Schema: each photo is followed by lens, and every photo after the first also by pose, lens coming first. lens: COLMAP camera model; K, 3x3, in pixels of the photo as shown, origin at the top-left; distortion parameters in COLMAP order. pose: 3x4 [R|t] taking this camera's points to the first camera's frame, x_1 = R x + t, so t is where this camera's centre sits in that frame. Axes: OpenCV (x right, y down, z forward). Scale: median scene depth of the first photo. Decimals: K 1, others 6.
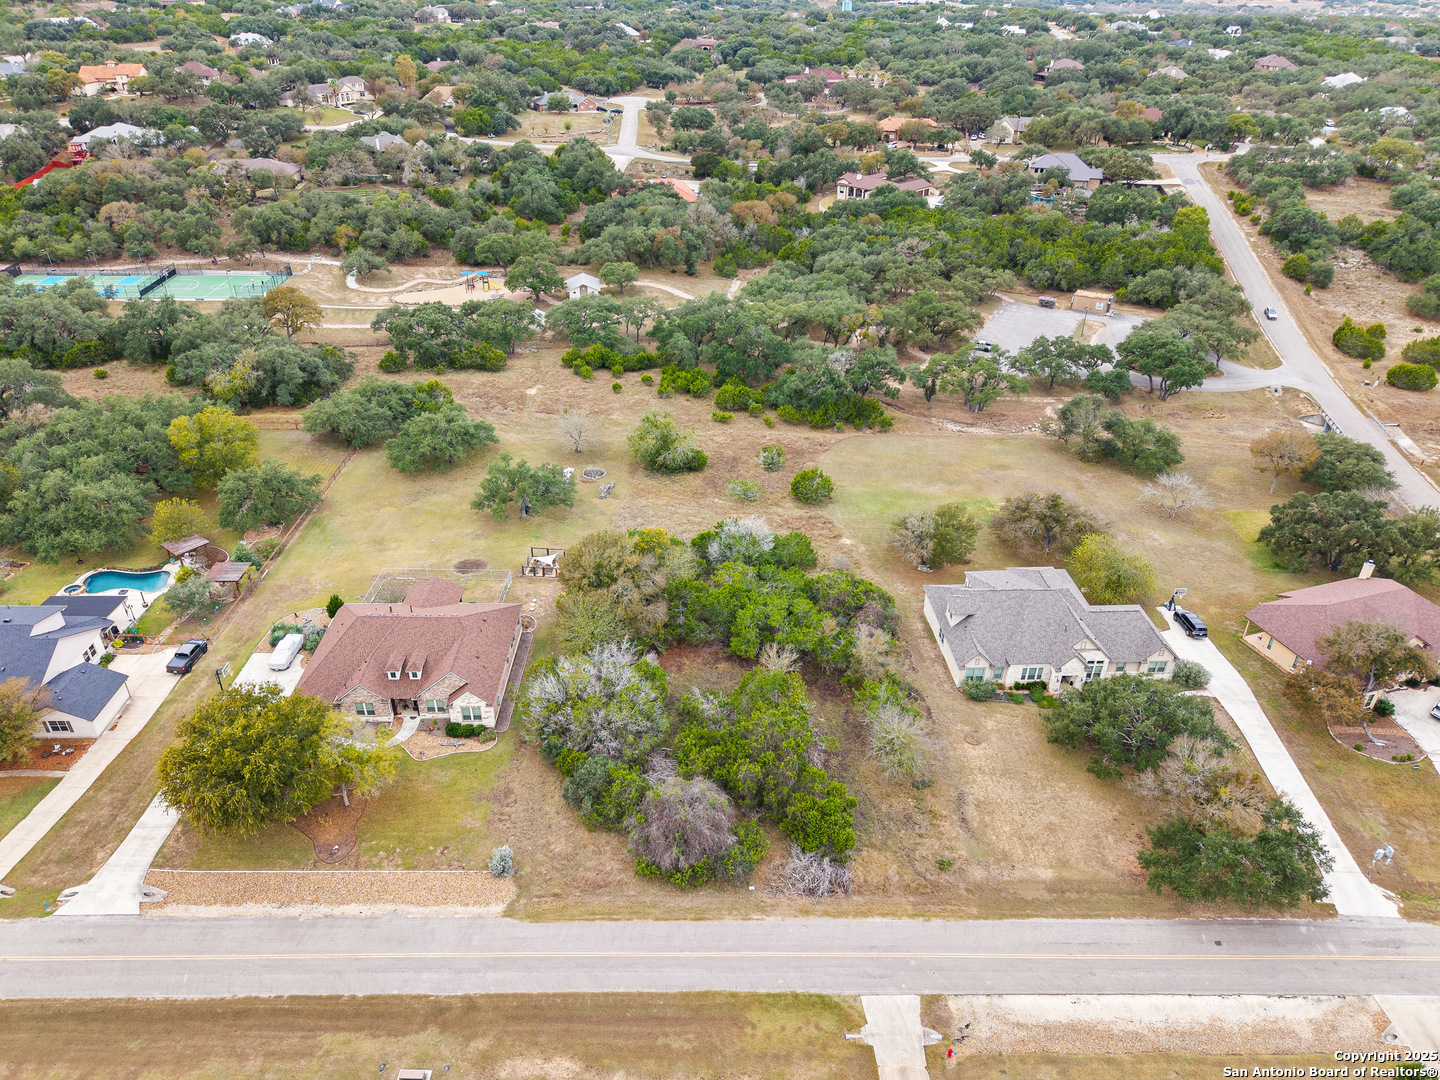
lens RADIAL K [[964.9, 0, 721.6], [0, 964.9, 540.4], [0, 0, 1]] dist [0.009932, -0.006267]
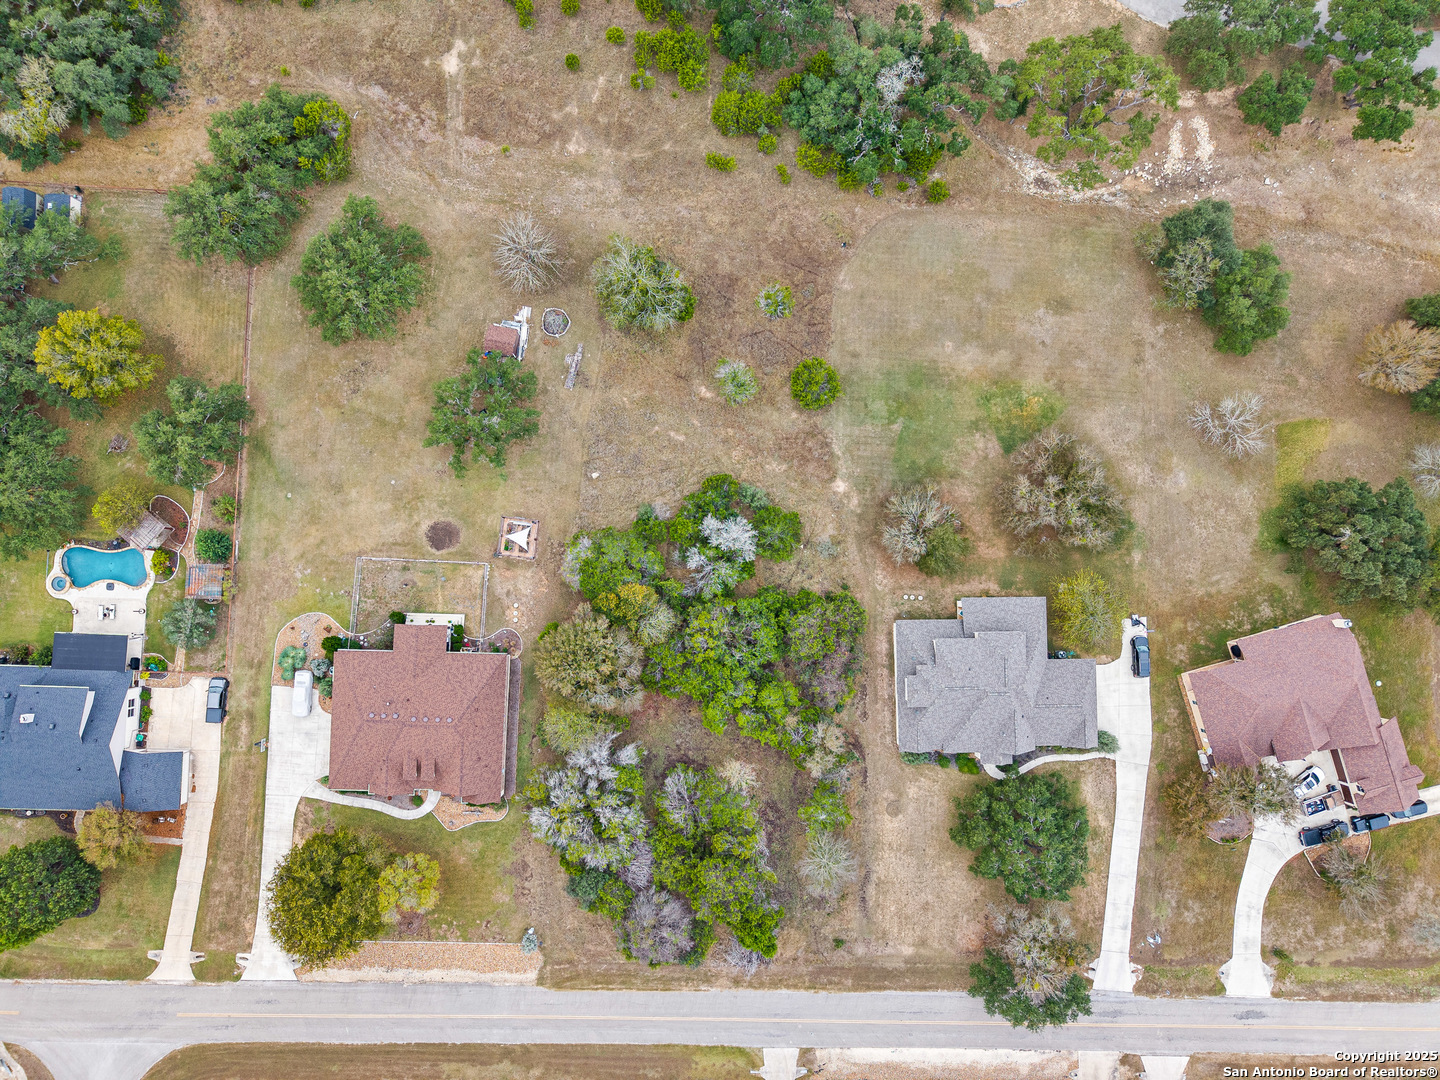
lens RADIAL K [[962.1, 0, 722.1], [0, 962.1, 539.7], [0, 0, 1]] dist [0.027236, -0.029845]
pose [[0.998909, 0.046172, 0.007019, 0.015831], [-0.031045, 0.544210, 0.838374, -0.946140], [0.034890, -0.837677, 0.545050, 0.570717]]
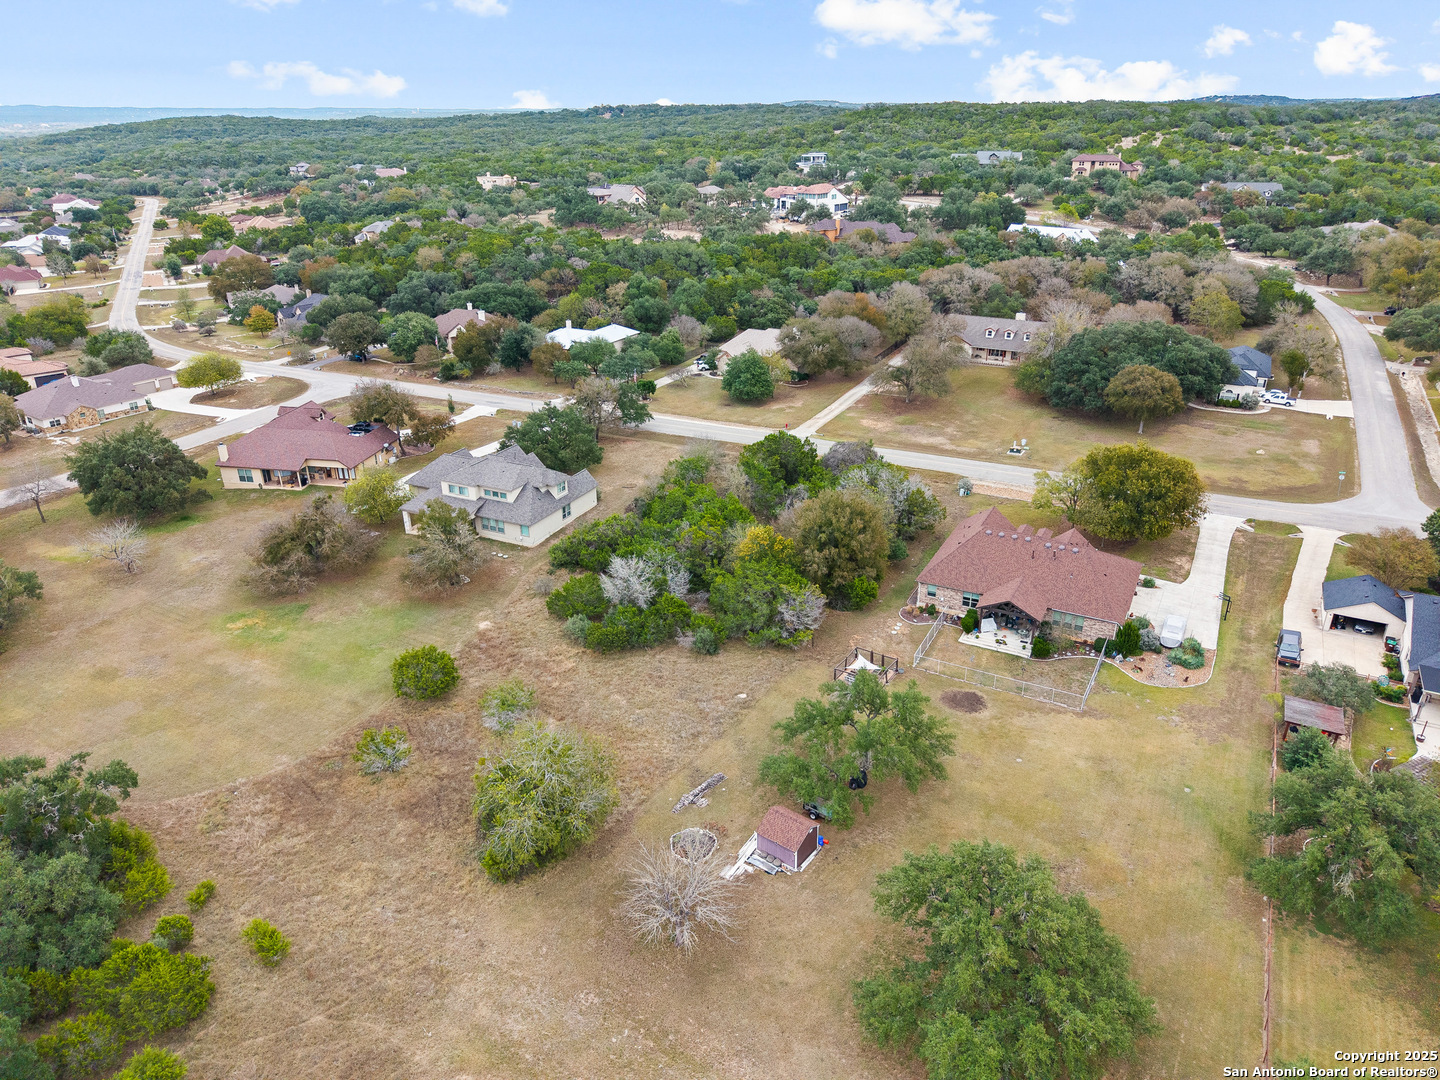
lens RADIAL K [[964.9, 0, 721.6], [0, 964.9, 540.4], [0, 0, 1]] dist [0.009932, -0.006267]
pose [[-0.876777, -0.204034, 0.435467, -0.465826], [0.243300, 0.592884, 0.767654, -0.756801], [-0.414809, 0.779011, -0.470186, 1.572455]]
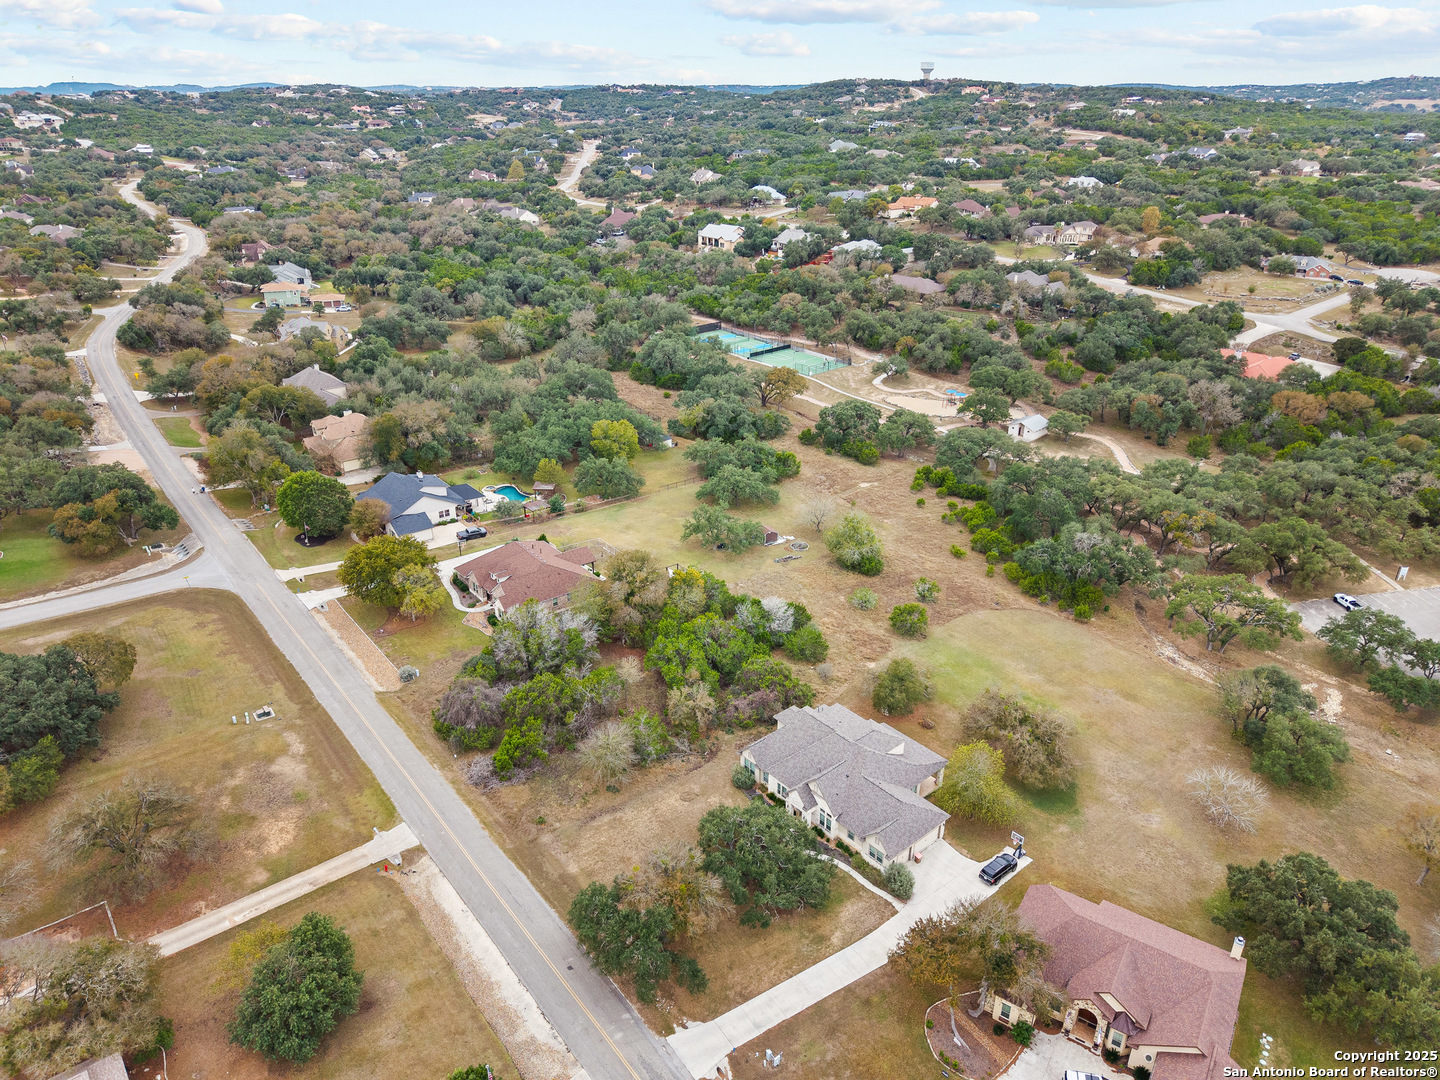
lens RADIAL K [[962.1, 0, 722.1], [0, 962.1, 539.7], [0, 0, 1]] dist [0.027236, -0.029845]
pose [[0.612080, 0.327482, -0.719801, 0.979167], [-0.405728, 0.911339, 0.069615, -0.174622], [0.678780, 0.249434, 0.690681, 0.114762]]
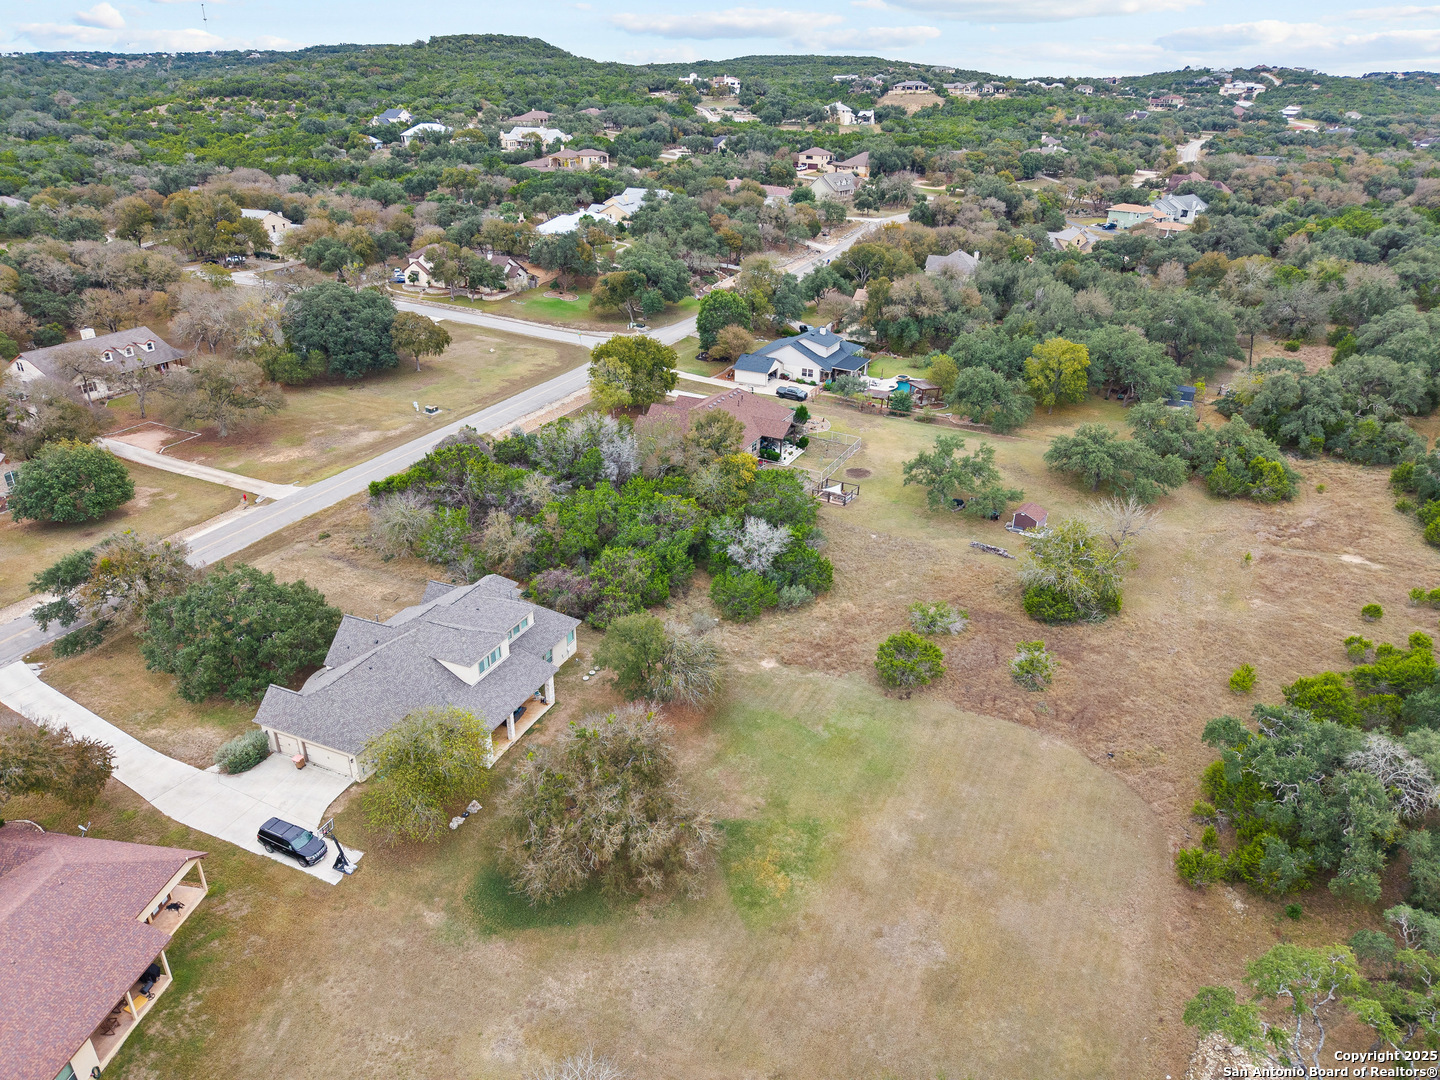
lens RADIAL K [[964.9, 0, 721.6], [0, 964.9, 540.4], [0, 0, 1]] dist [0.009932, -0.006267]
pose [[-0.454867, 0.369855, -0.810126, 0.864524], [-0.471042, 0.672097, 0.571319, -0.563829], [0.755788, 0.641477, -0.131498, 1.284098]]
